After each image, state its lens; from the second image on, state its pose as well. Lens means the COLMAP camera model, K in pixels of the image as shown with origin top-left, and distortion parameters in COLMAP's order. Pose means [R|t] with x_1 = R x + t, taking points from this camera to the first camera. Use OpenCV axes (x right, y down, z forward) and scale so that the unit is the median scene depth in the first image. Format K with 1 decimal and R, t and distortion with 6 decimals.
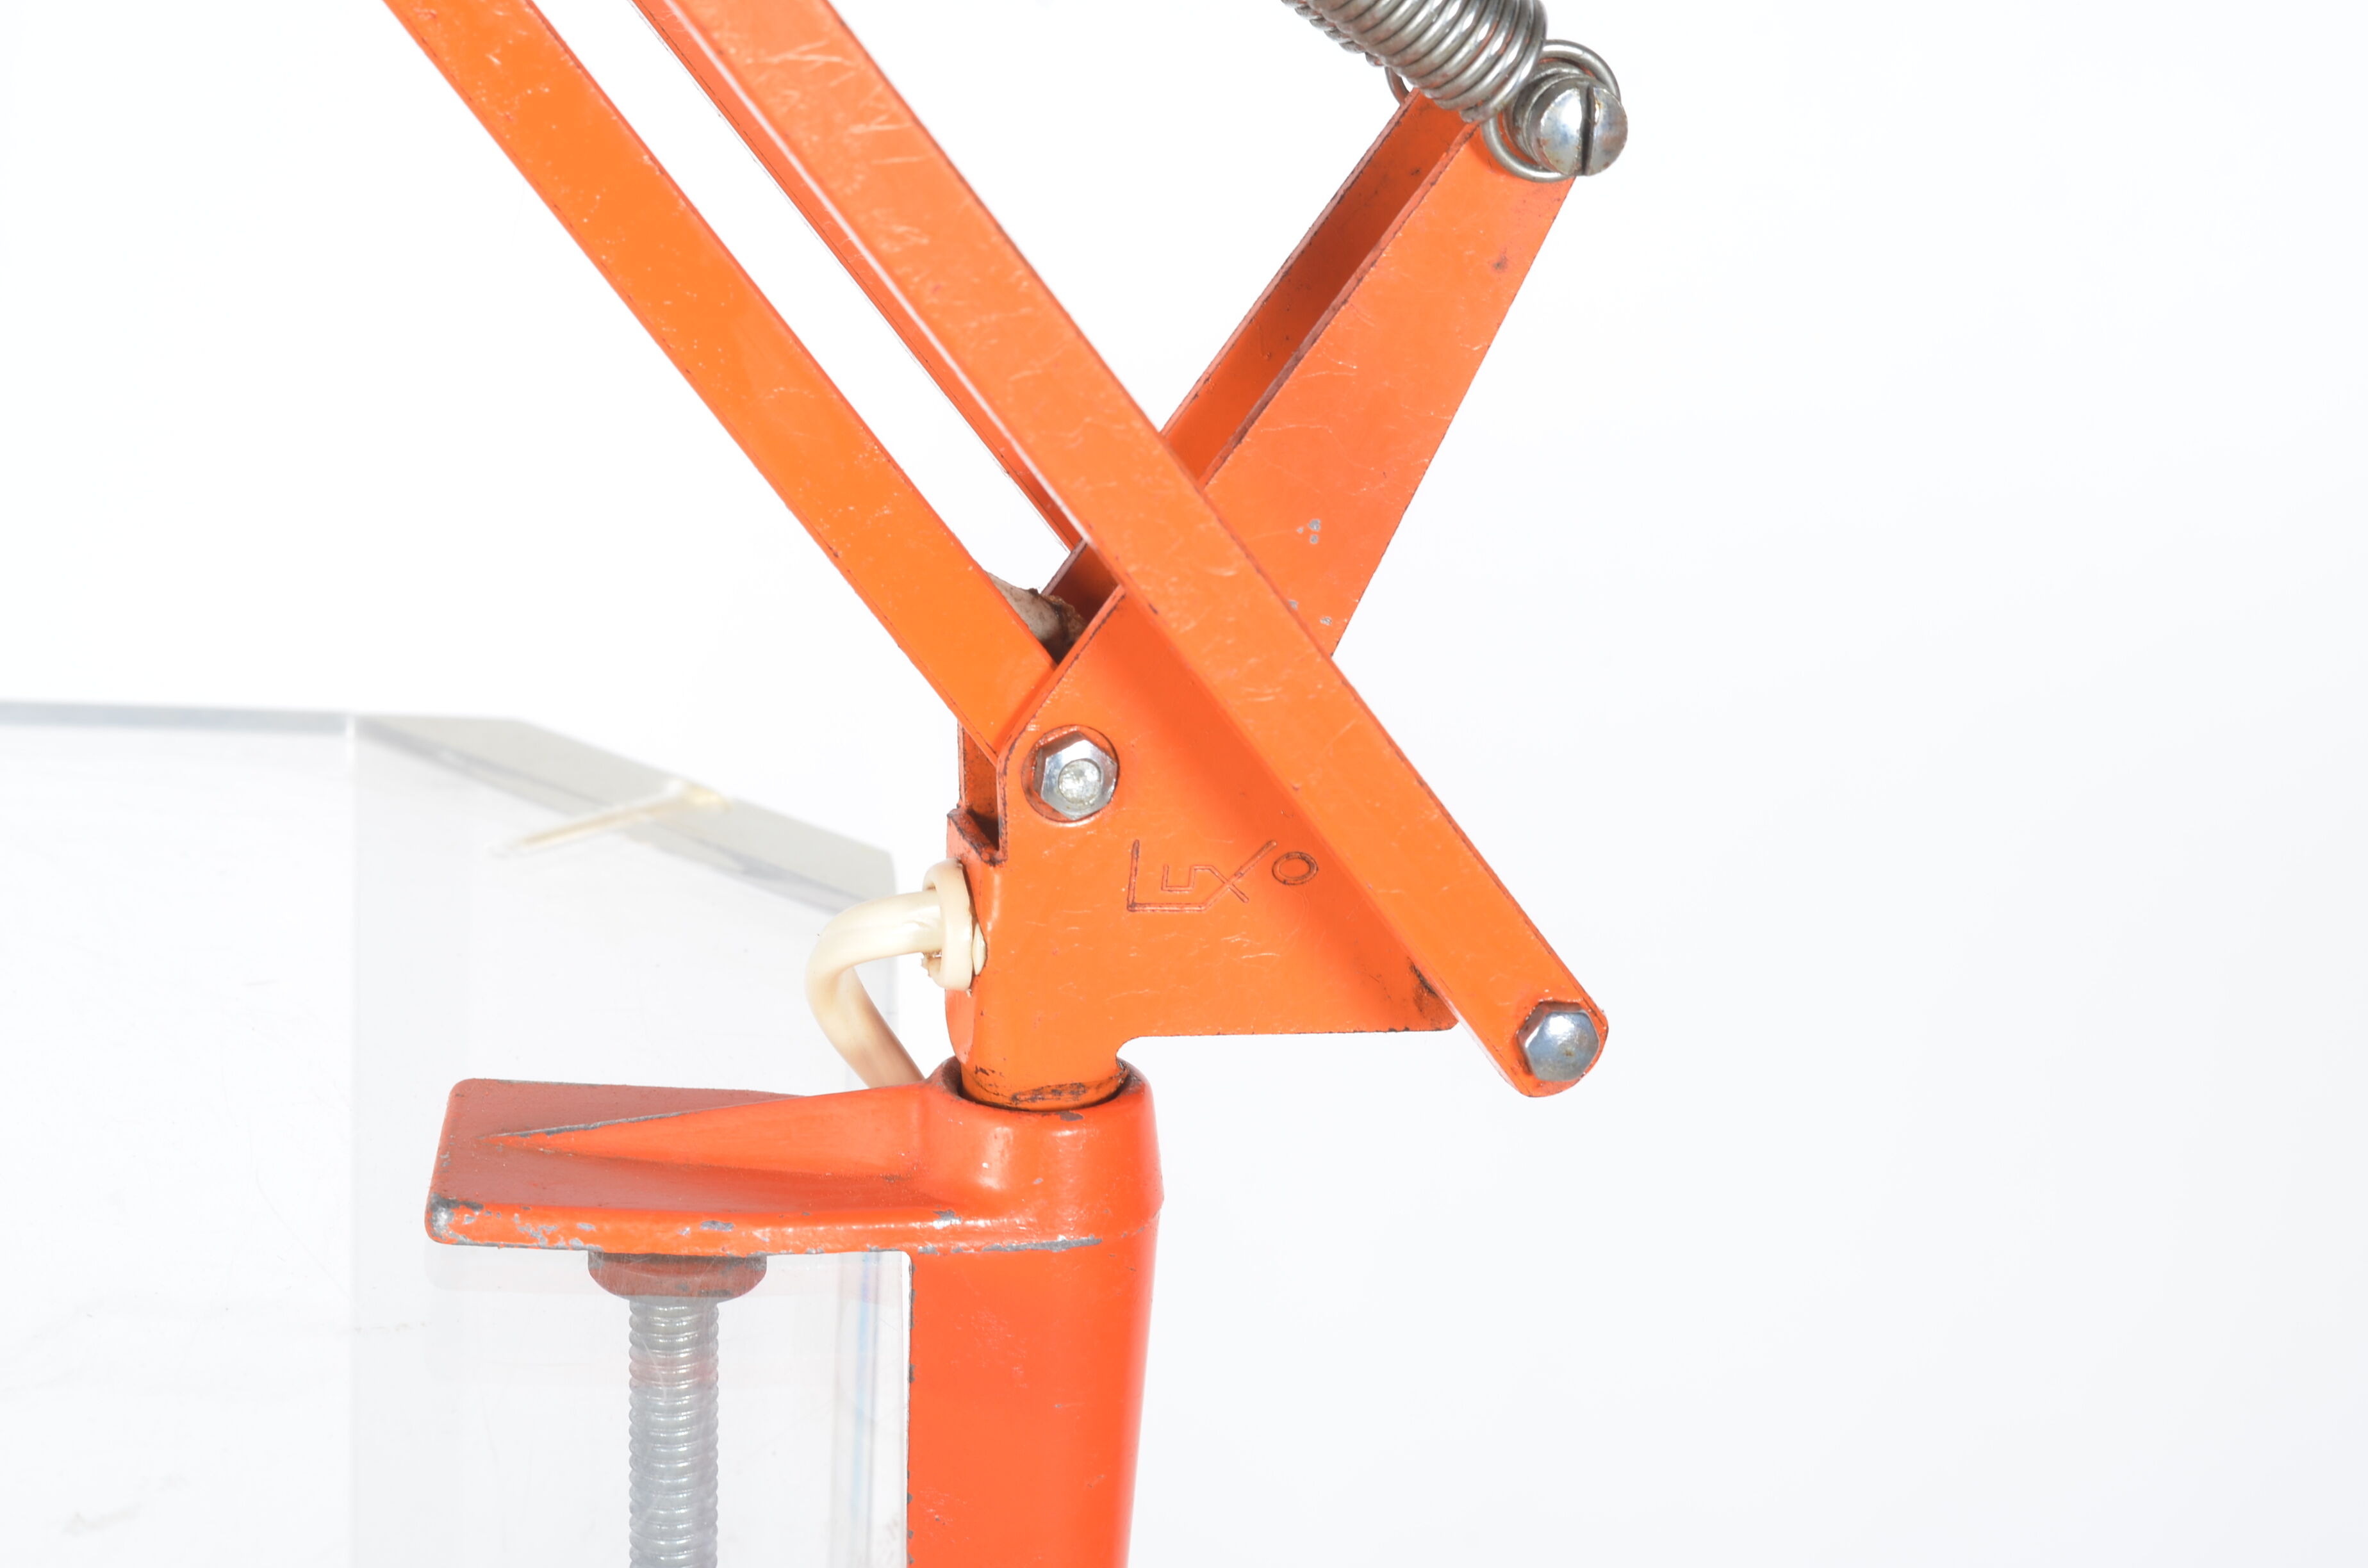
lens RADIAL K [[5576.7, 0, 1184.3], [0, 5576.7, 734.4], [0, 0, 1]] dist [-0.069054, -1.279806]
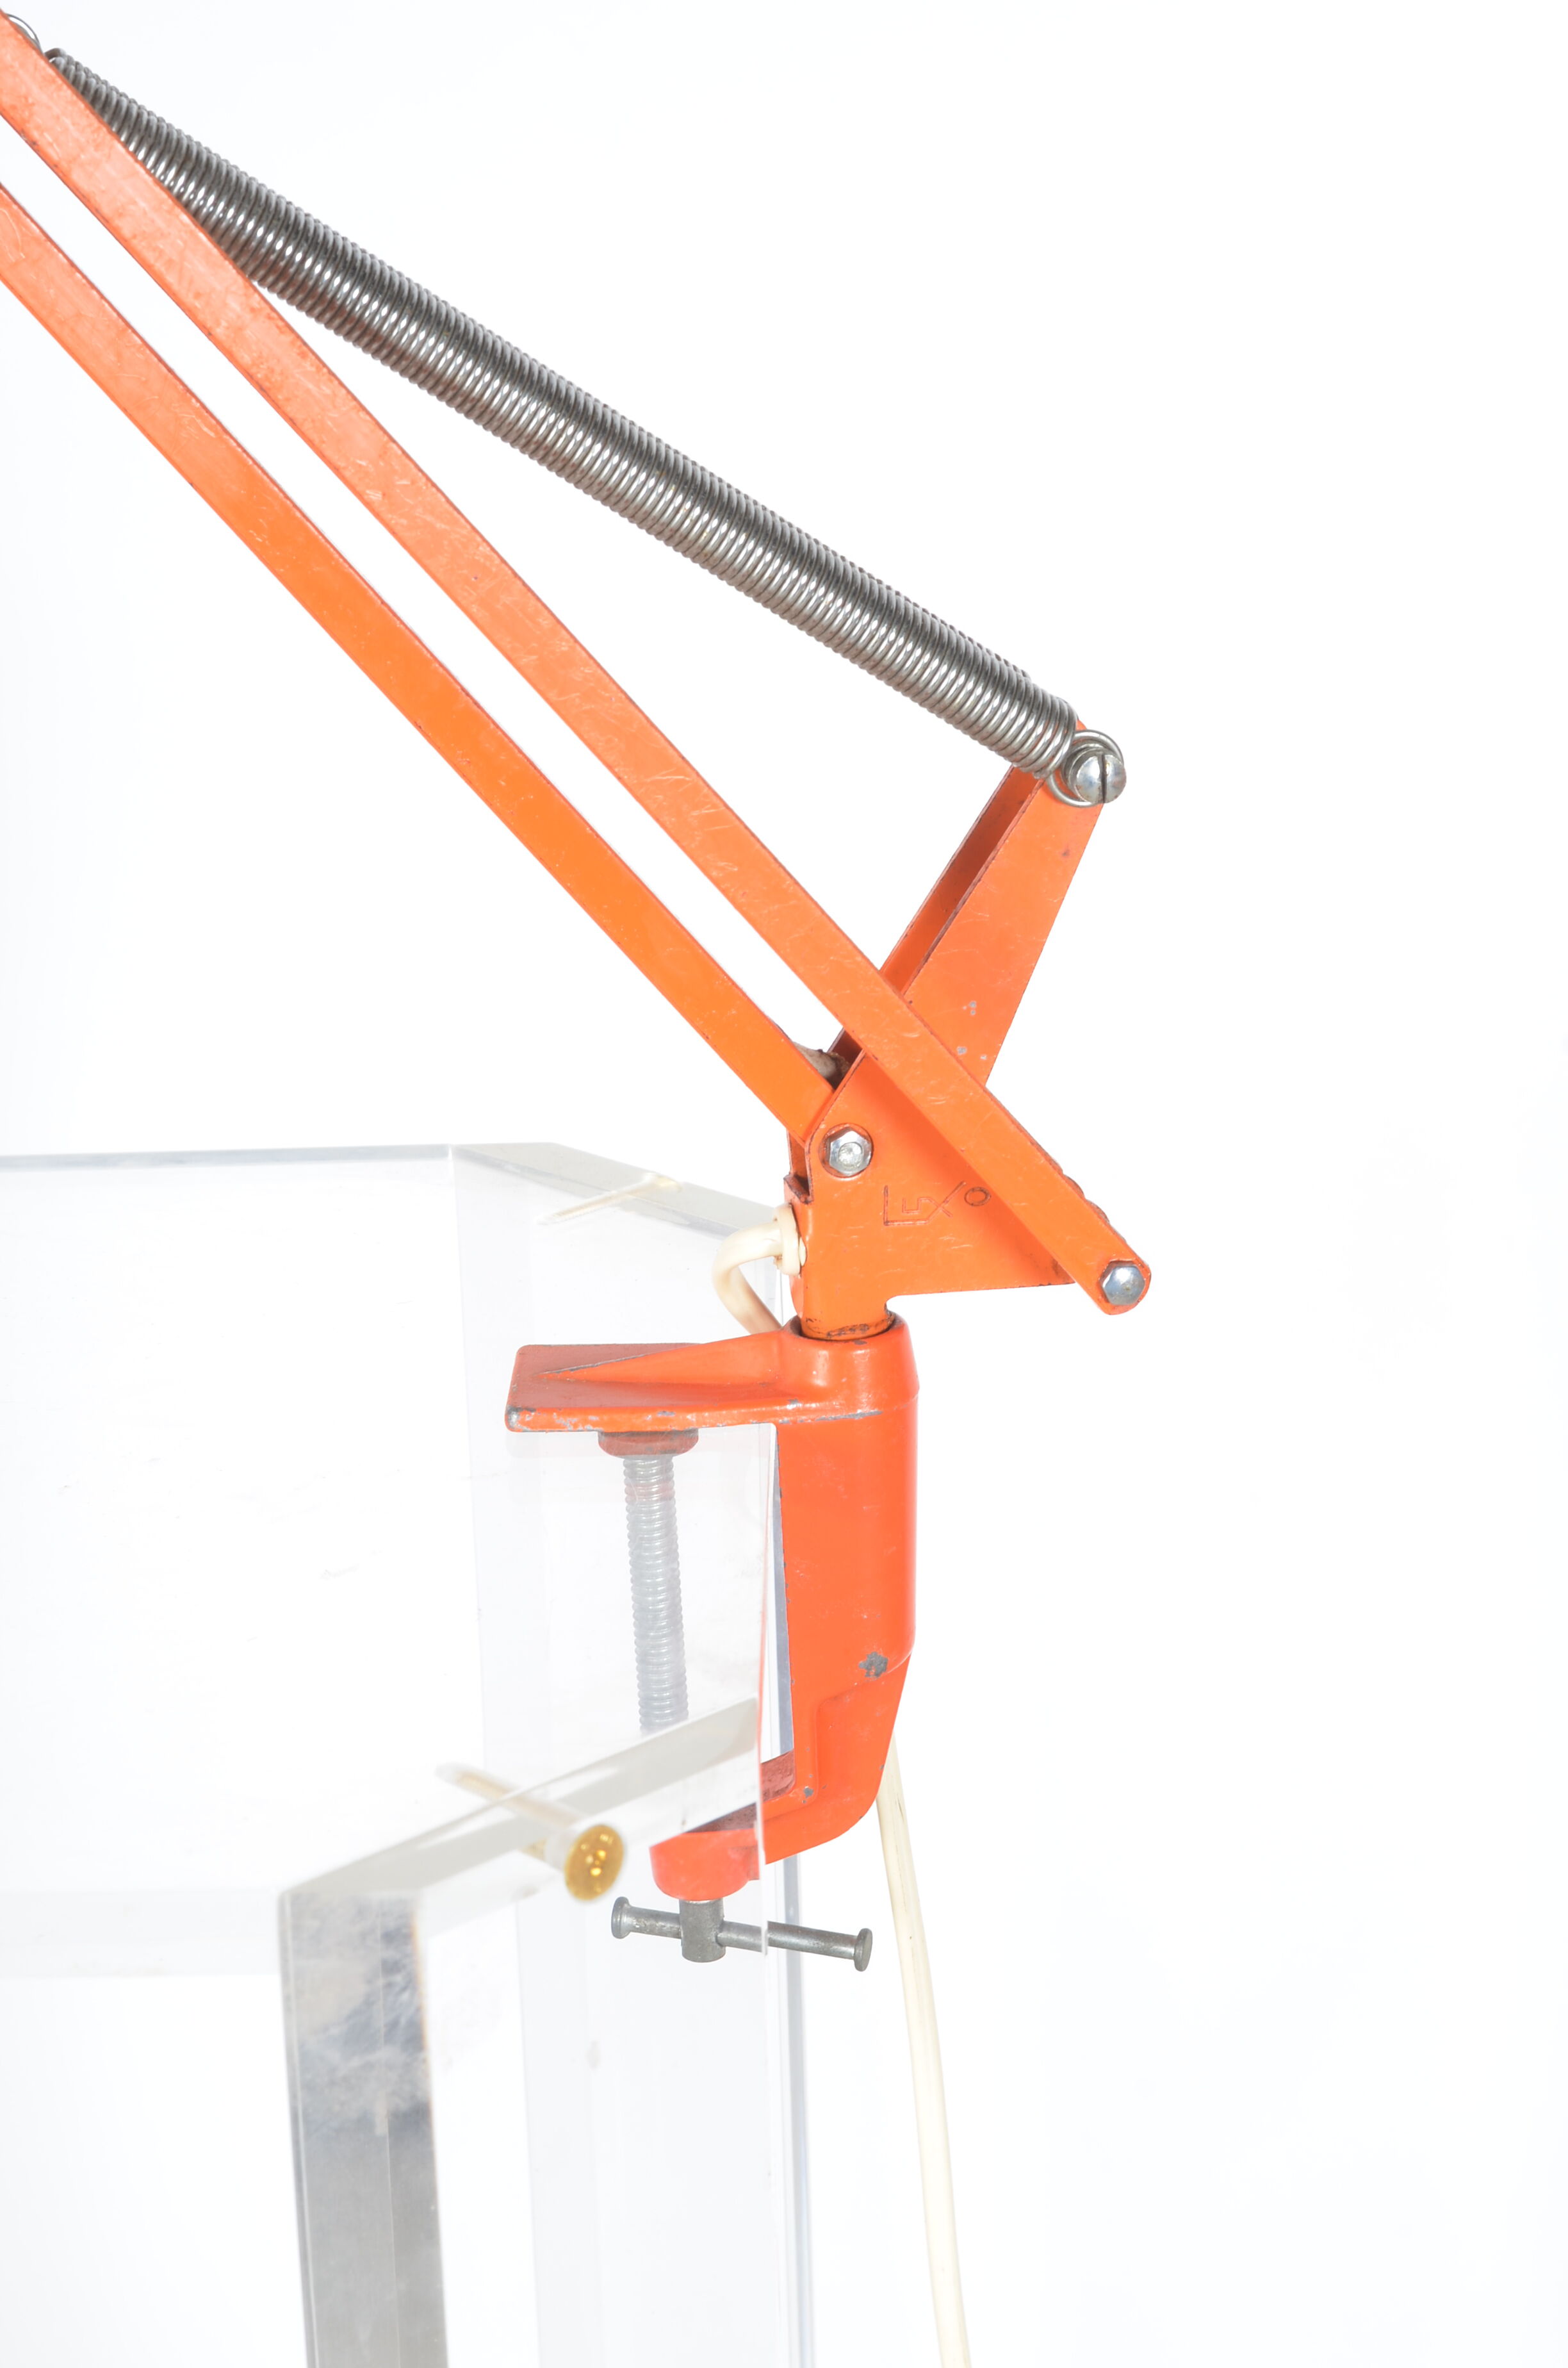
lens RADIAL K [[5576.7, 0, 784.0], [0, 5576.7, 1184.0], [0, 0, 1]] dist [-0.069054, -1.279806]
pose [[0.993940, -0.059550, -0.092392, 0.123854], [0.059996, 0.998196, 0.002057, 0.012729], [0.092102, -0.007587, 0.995721, -0.784784]]
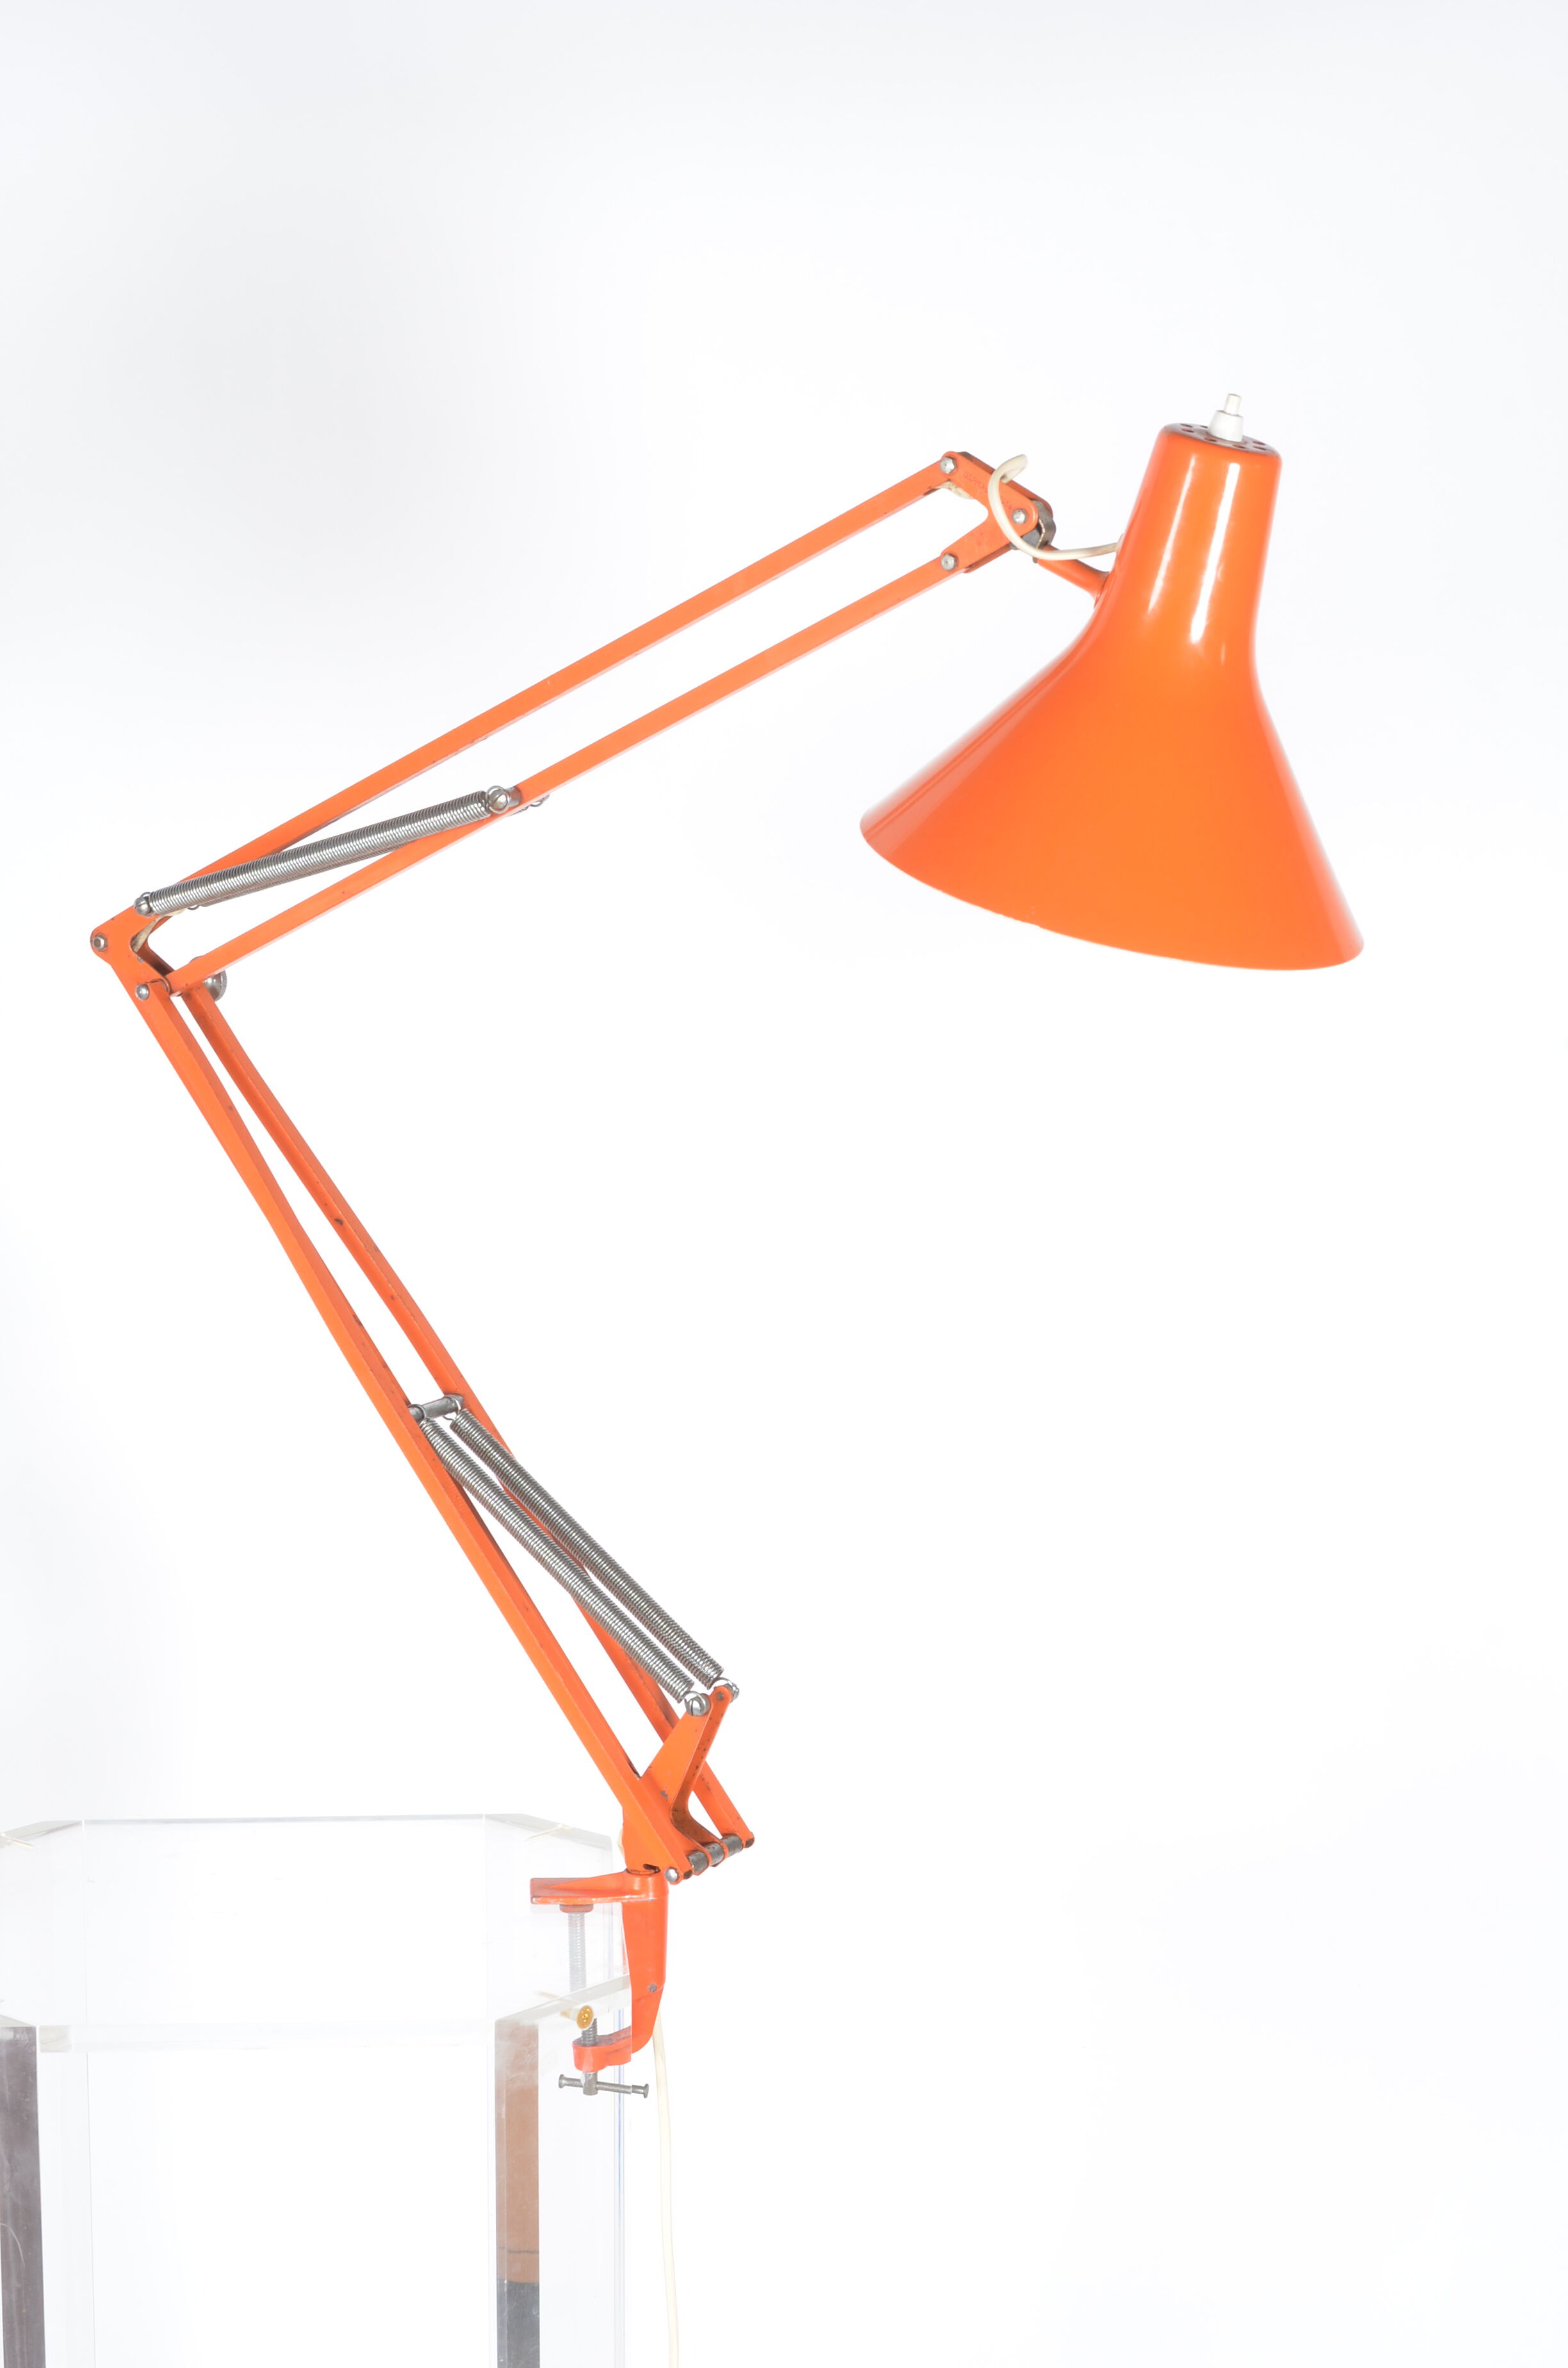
lens RADIAL K [[5576.7, 0, 784.0], [0, 5576.7, 1184.0], [0, 0, 1]] dist [-0.069054, -1.279806]
pose [[0.998509, -0.054136, 0.006974, 0.104765], [0.054580, 0.988777, -0.139075, 0.162586], [0.000633, 0.139248, 0.990257, -4.320066]]
